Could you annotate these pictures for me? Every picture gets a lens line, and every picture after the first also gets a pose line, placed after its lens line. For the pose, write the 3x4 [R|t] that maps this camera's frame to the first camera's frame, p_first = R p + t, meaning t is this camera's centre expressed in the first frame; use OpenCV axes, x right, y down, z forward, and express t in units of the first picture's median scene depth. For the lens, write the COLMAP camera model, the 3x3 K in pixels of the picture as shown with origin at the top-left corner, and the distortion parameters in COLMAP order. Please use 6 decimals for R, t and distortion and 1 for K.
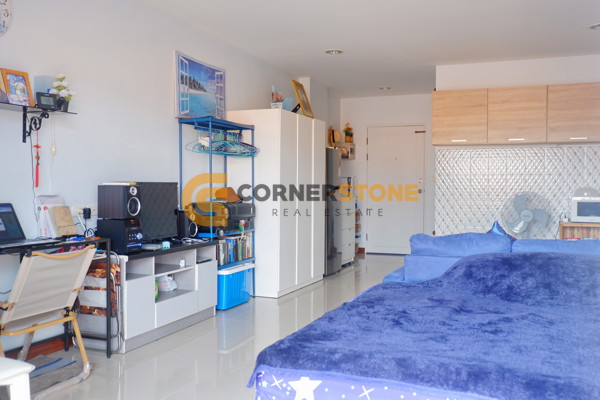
lens RADIAL K [[576.4, 0, 302.3], [0, 576.4, 199.8], [0, 0, 1]] dist [-0.004147, -0.000384]
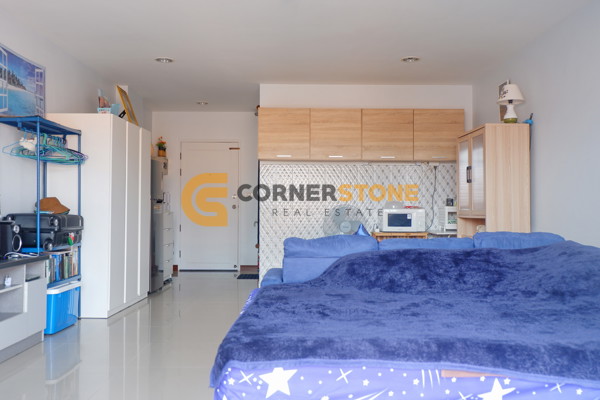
lens RADIAL K [[576.4, 0, 302.3], [0, 576.4, 199.8], [0, 0, 1]] dist [-0.004147, -0.000384]
pose [[0.925841, 0.007378, 0.377842, -0.107476], [0.007874, 0.999216, -0.038806, 0.020469], [-0.377832, 0.038903, 0.925056, 0.024730]]
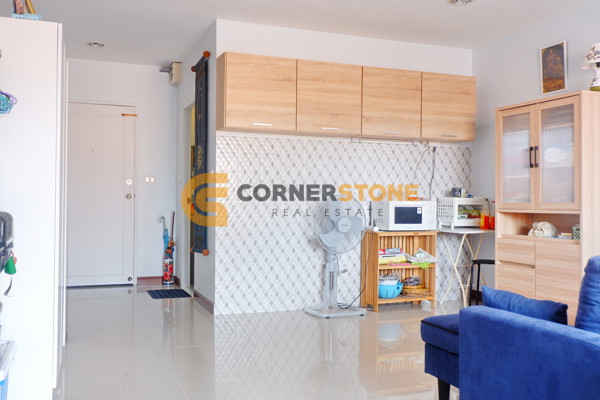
lens RADIAL K [[590.7, 0, 285.3], [0, 590.7, 199.3], [0, 0, 1]] dist [-0.001228, 0.001142]
pose [[0.730448, 0.005262, 0.682948, -0.253269], [0.010332, 0.999771, -0.018753, 0.007880], [-0.682890, 0.020754, 0.730226, 0.502825]]
